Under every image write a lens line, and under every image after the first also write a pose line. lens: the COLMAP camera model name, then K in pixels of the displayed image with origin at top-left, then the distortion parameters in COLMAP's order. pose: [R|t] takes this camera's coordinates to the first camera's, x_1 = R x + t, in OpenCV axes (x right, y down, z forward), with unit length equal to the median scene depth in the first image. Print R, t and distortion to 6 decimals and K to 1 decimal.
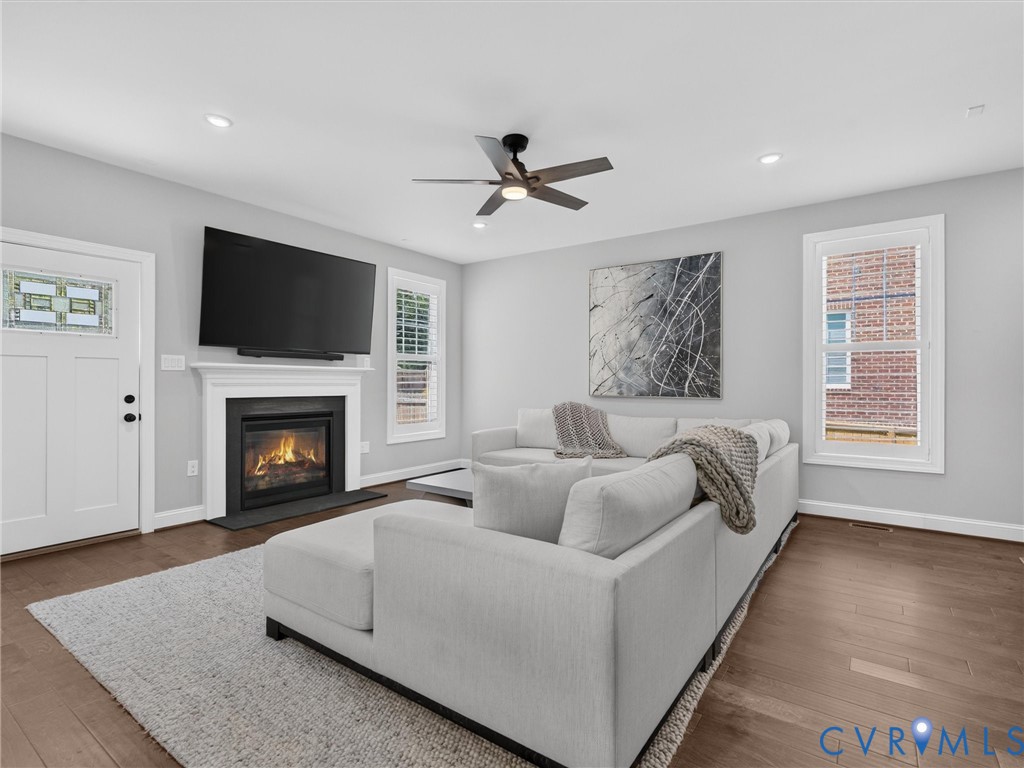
lens RADIAL K [[478.6, 0, 512.0], [0, 478.6, 384.0], [0, 0, 1]] dist [0.000816, 0.000304]
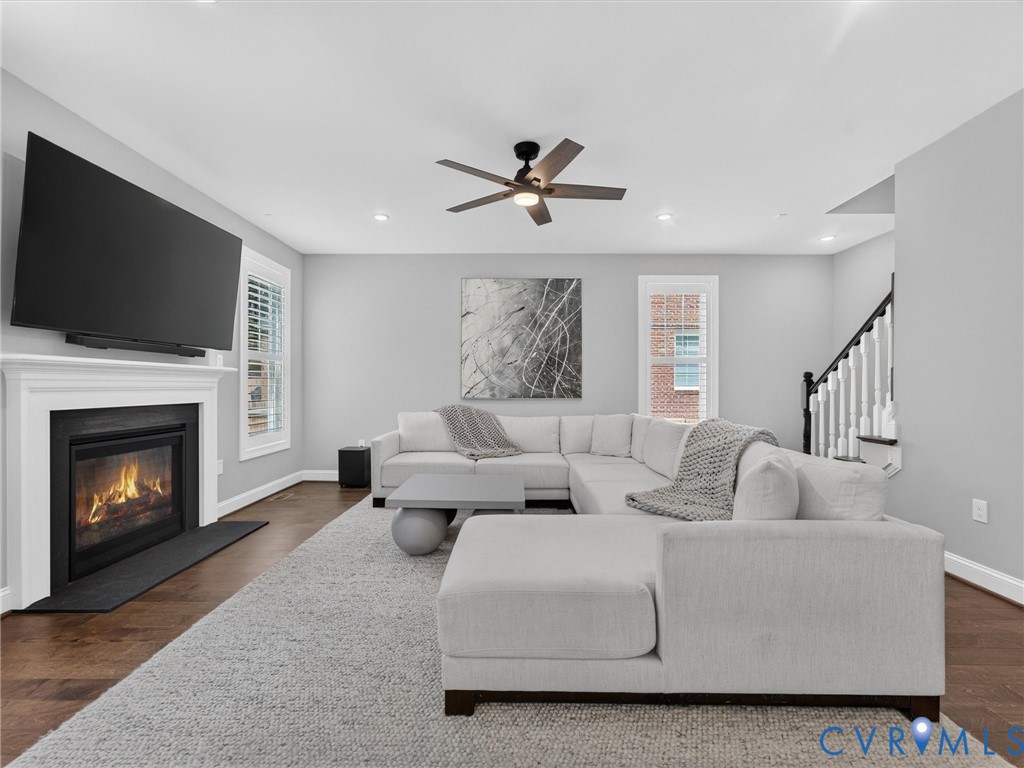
lens RADIAL K [[452.9, 0, 512.0], [0, 452.9, 384.0], [0, 0, 1]] dist [-0.083497, 0.027691]
pose [[0.819845, 0.000490, 0.572585, -0.351286], [0.002096, 0.999990, -0.003857, -0.002354], [-0.572581, 0.004362, 0.819836, 0.152099]]
